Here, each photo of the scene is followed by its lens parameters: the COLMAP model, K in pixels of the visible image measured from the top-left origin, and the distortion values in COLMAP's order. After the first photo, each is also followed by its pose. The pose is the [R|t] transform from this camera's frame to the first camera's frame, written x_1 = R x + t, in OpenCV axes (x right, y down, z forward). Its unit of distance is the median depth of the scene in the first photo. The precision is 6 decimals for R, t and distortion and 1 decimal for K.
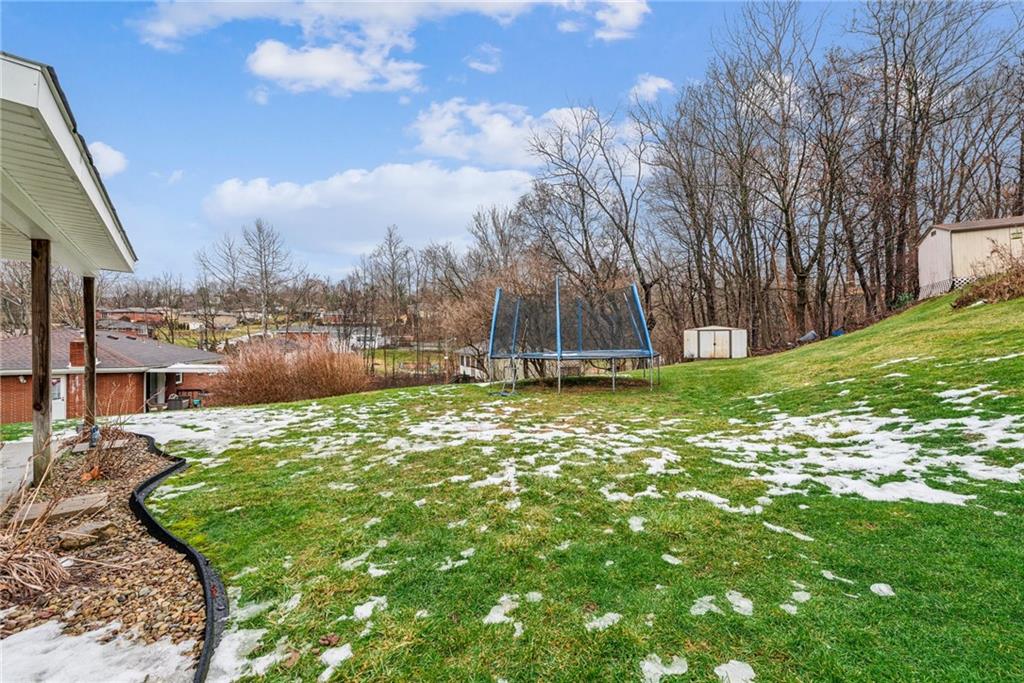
lens RADIAL K [[404.2, 0, 520.6], [0, 404.2, 339.5], [0, 0, 1]] dist [-0.000068, -0.000091]
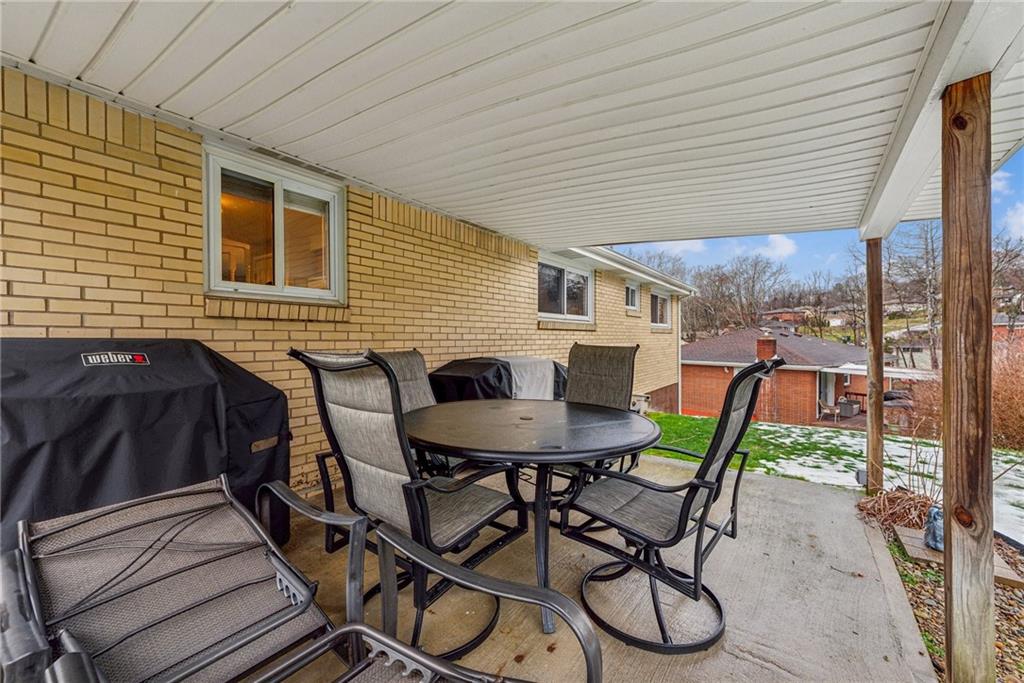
lens RADIAL K [[404.2, 0, 514.6], [0, 404.2, 342.8], [0, 0, 1]] dist [-0.000068, -0.000091]
pose [[0.226539, 0.013281, -0.973912, -0.777742], [0.002100, 0.999898, 0.014124, -0.001445], [0.974000, -0.005245, 0.226488, 0.419587]]
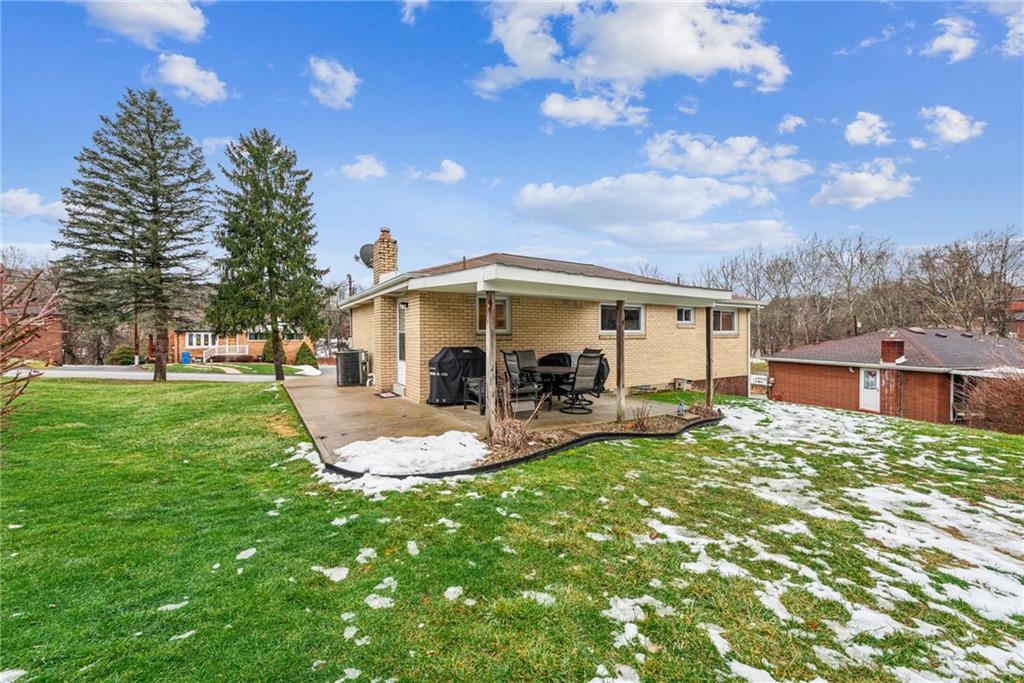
lens RADIAL K [[404.2, 0, 520.6], [0, 404.2, 340.7], [0, 0, 1]] dist [-0.000068, -0.000091]
pose [[-0.148400, 0.018480, -0.988755, 0.717798], [0.002038, 0.999829, 0.018381, -0.070695], [0.988925, 0.000713, -0.148413, 0.687131]]
